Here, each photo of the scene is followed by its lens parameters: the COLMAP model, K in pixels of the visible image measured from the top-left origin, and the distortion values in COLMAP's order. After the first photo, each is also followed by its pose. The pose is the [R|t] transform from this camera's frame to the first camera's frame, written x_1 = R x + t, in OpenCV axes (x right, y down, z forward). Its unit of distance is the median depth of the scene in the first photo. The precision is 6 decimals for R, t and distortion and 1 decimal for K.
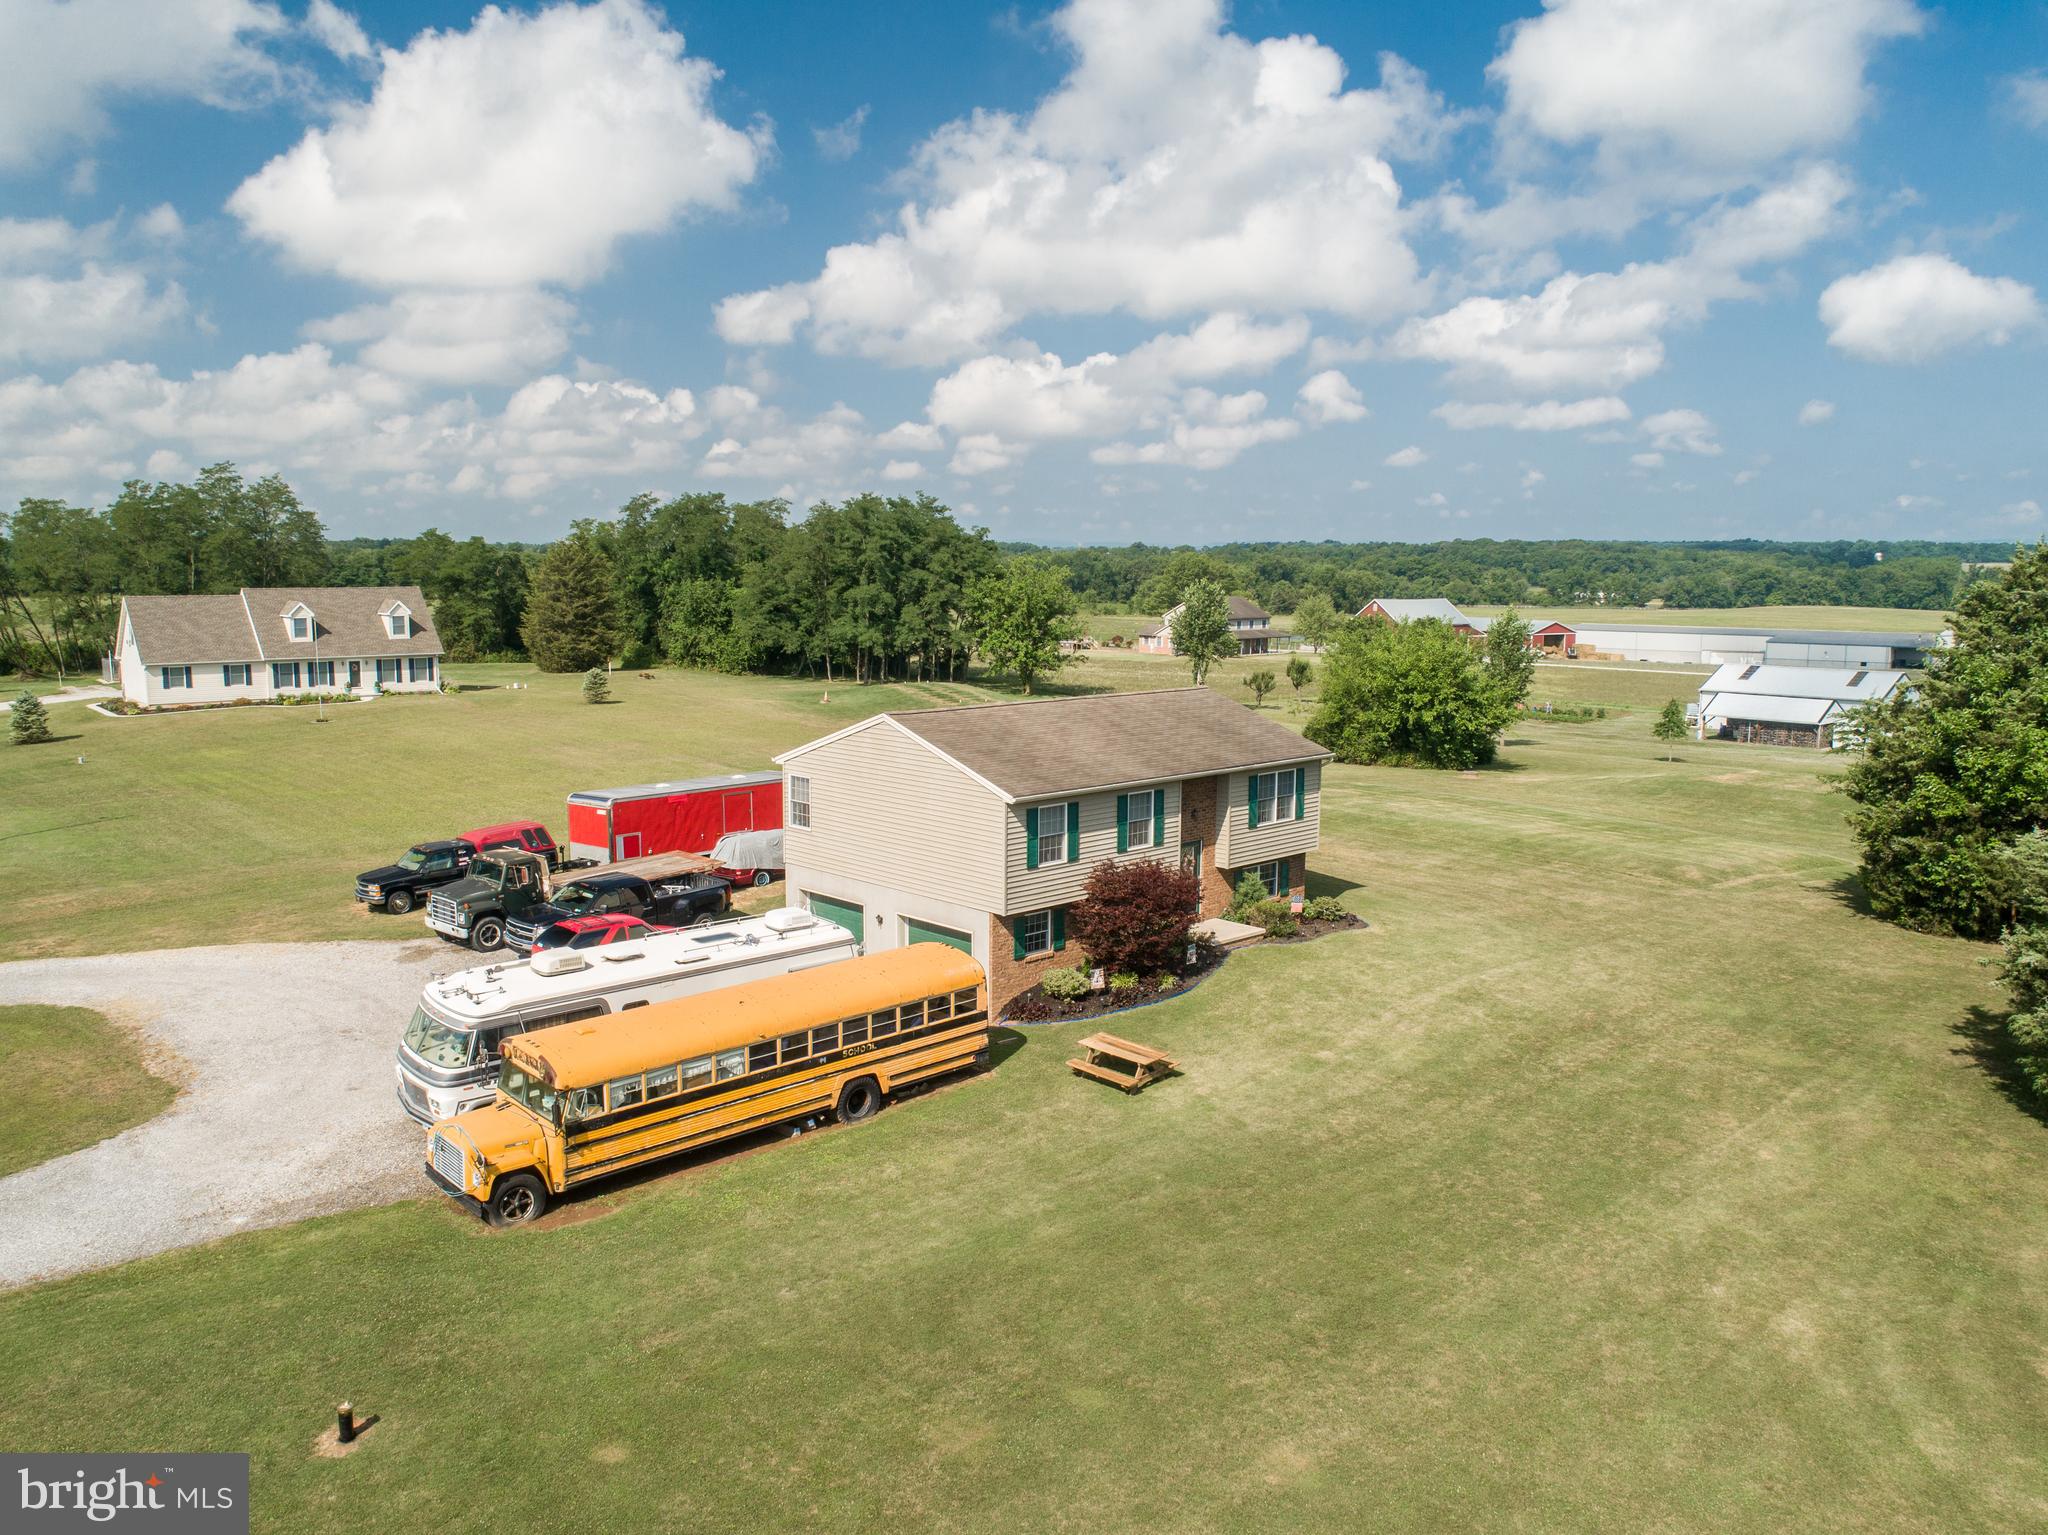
lens RADIAL K [[1565.1, 0, 1018.0], [0, 1565.1, 770.5], [0, 0, 1]] dist [-0.025776, 0.005503]
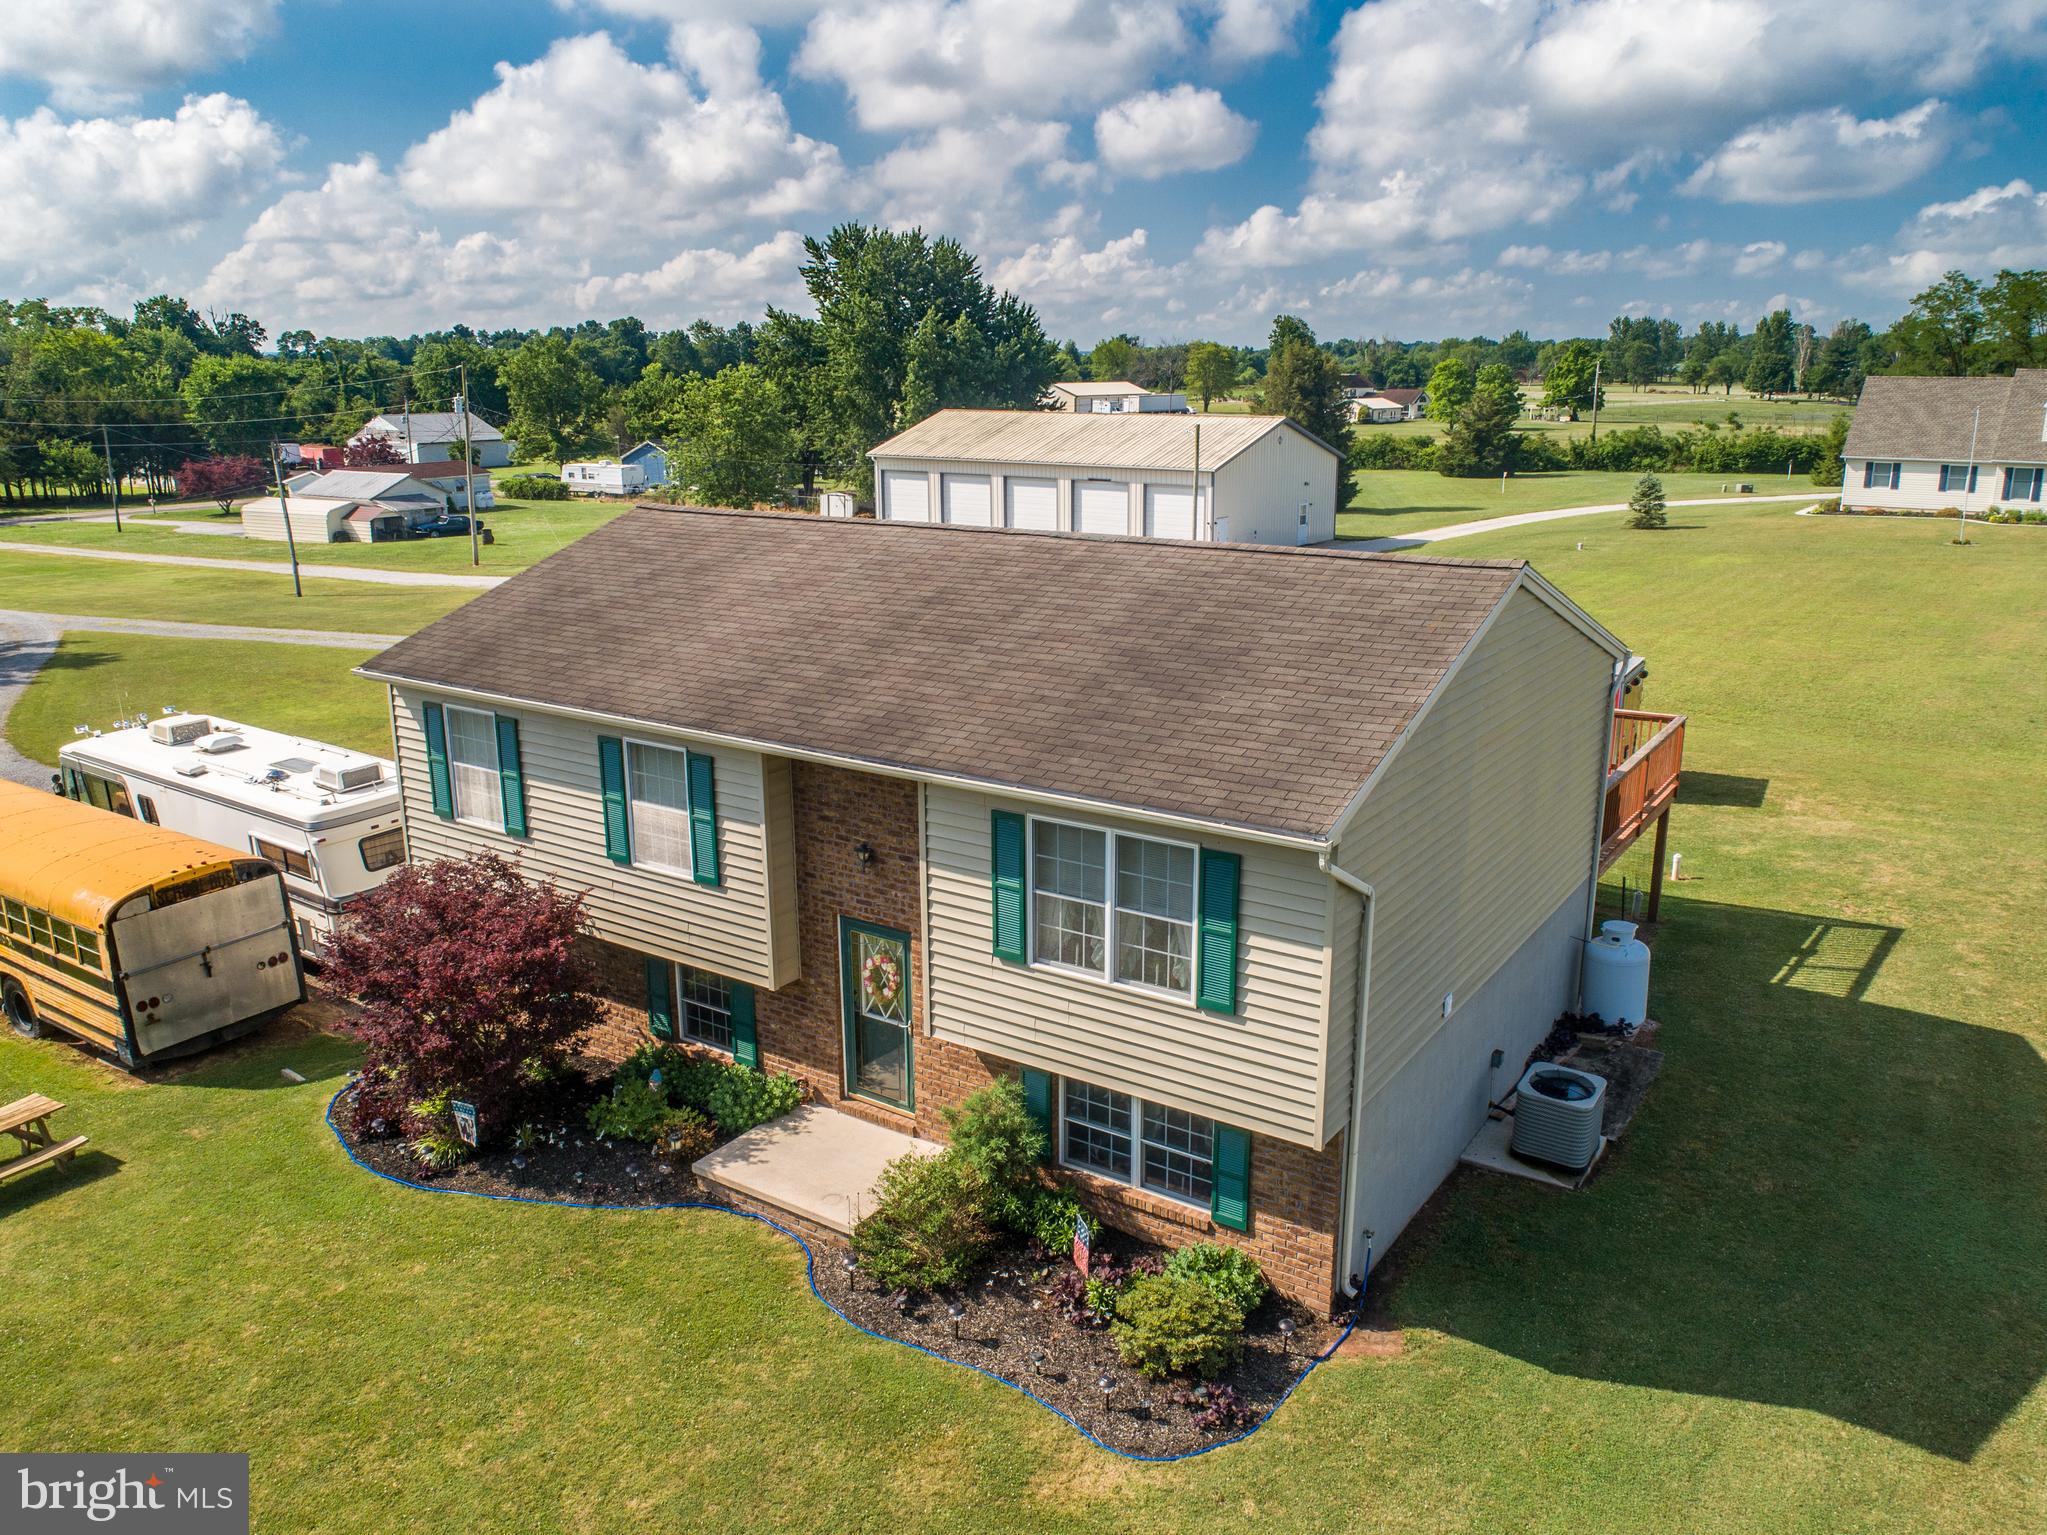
lens RADIAL K [[1541.2, 0, 1023.5], [0, 1541.2, 767.5], [0, 0, 1]] dist [-0.022543, 0.006260]
pose [[0.211263, 0.244628, -0.946322, 0.175205], [-0.127133, 0.966827, 0.221547, -0.030119], [0.969126, 0.073504, 0.235355, 0.353596]]
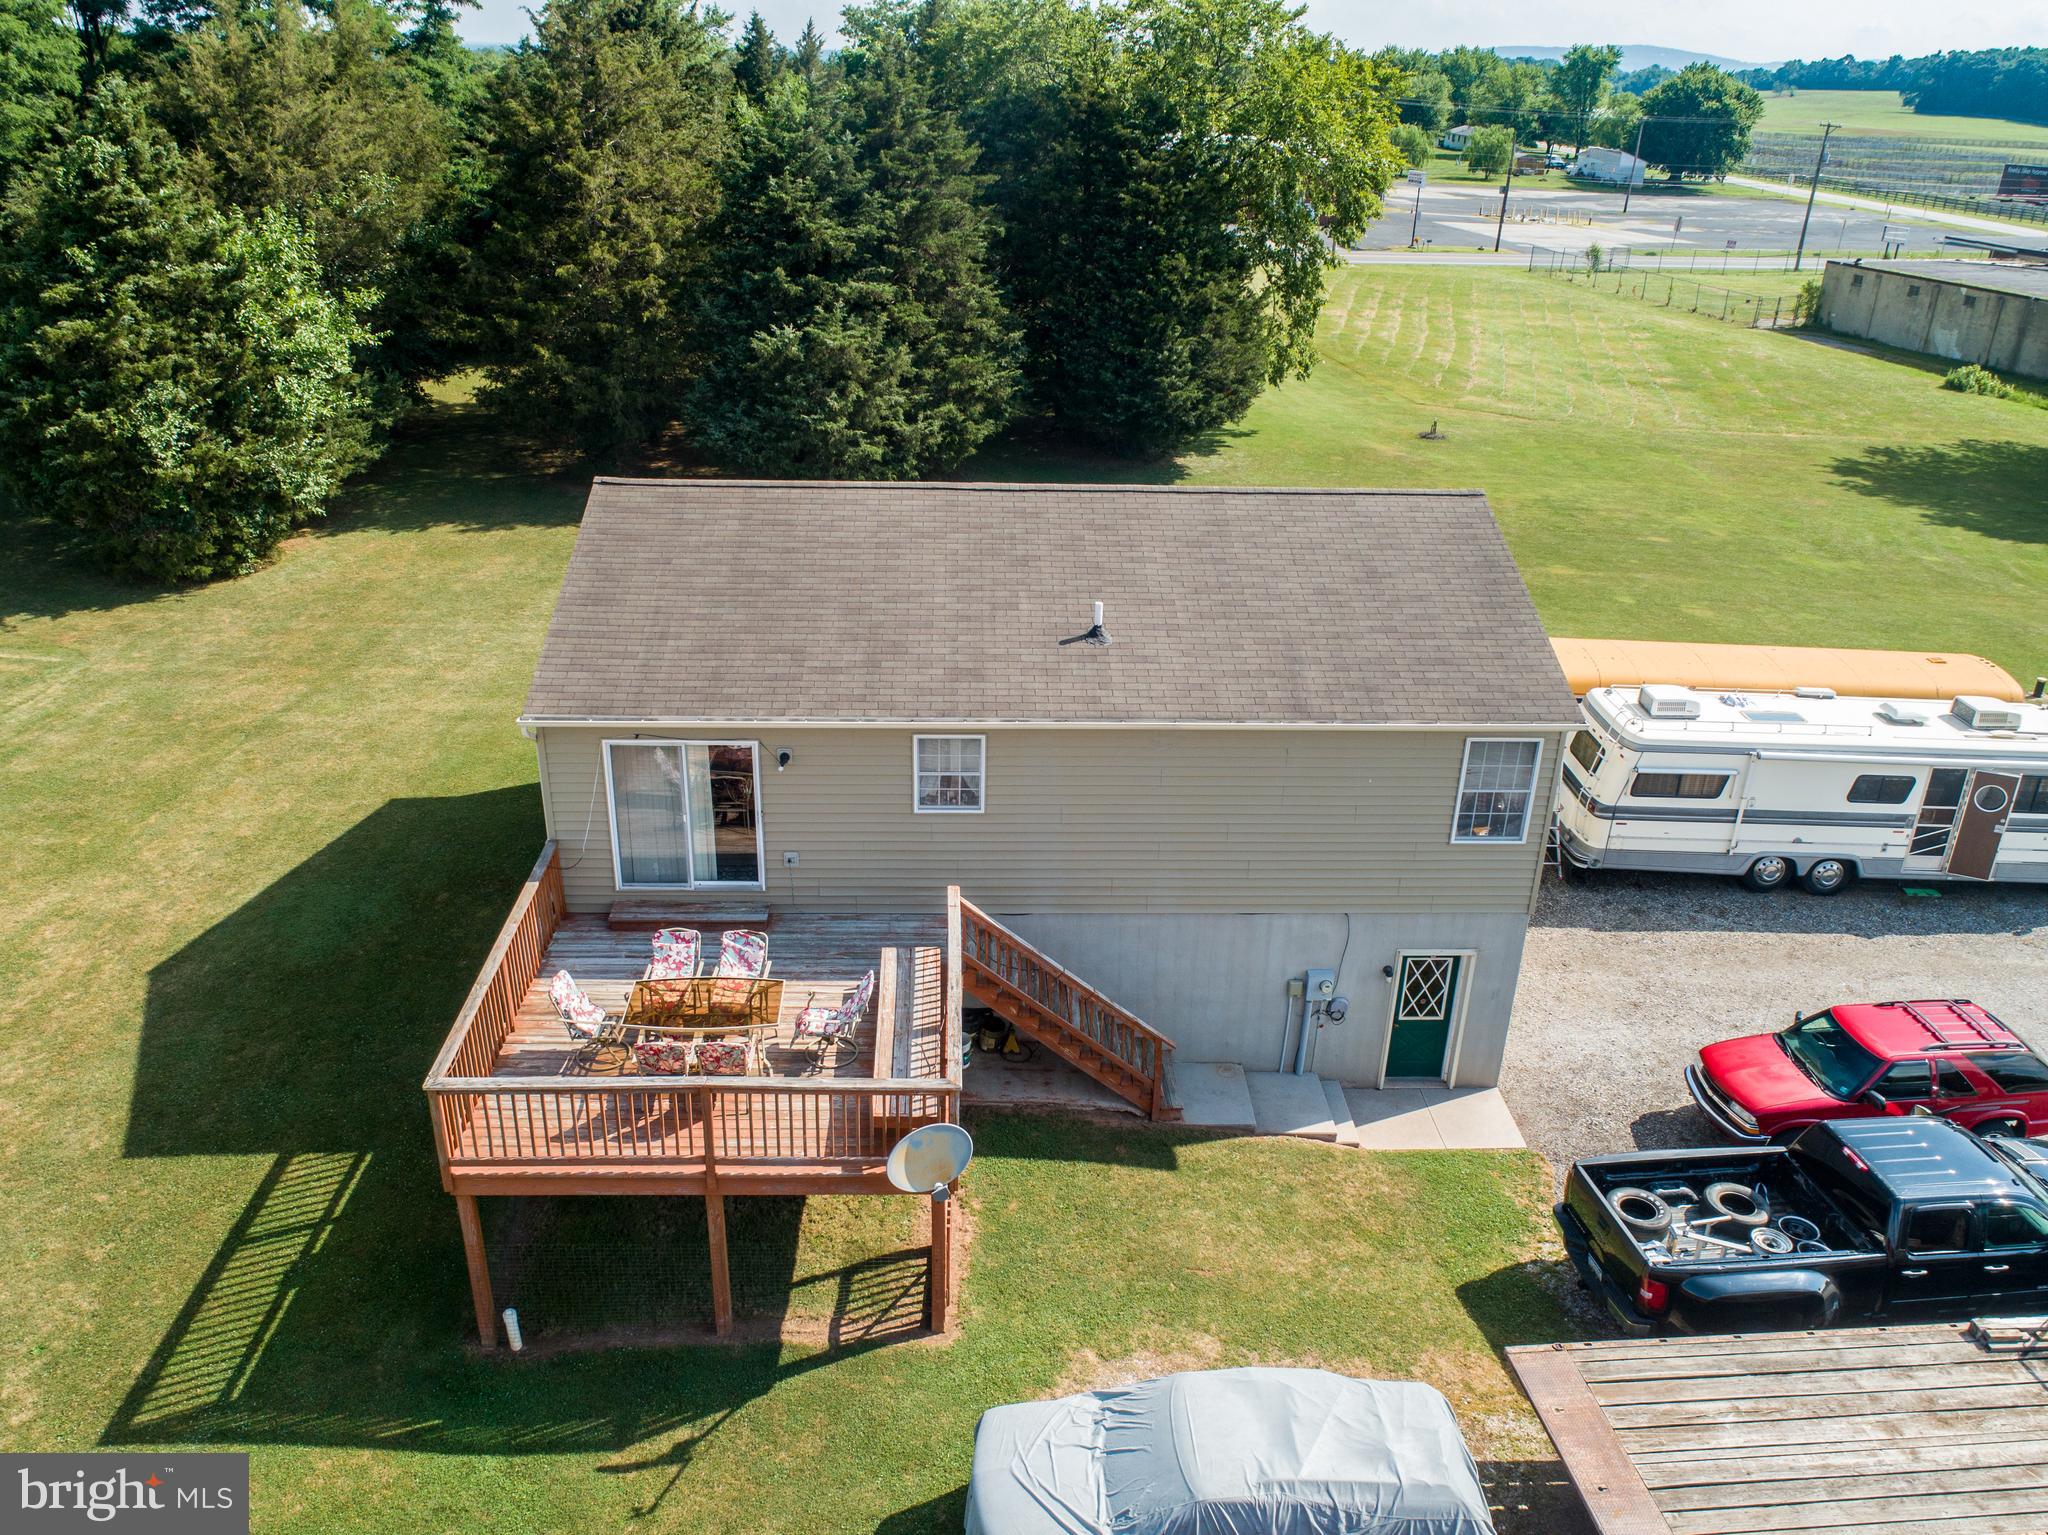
lens RADIAL K [[1536.7, 0, 1023.3], [0, 1536.7, 774.4], [0, 0, 1]] dist [-0.025940, 0.009906]
pose [[-0.747499, -0.304784, 0.590213, -0.113479], [0.061874, 0.852713, 0.518702, -0.088078], [-0.661374, 0.424248, -0.618545, 0.527428]]
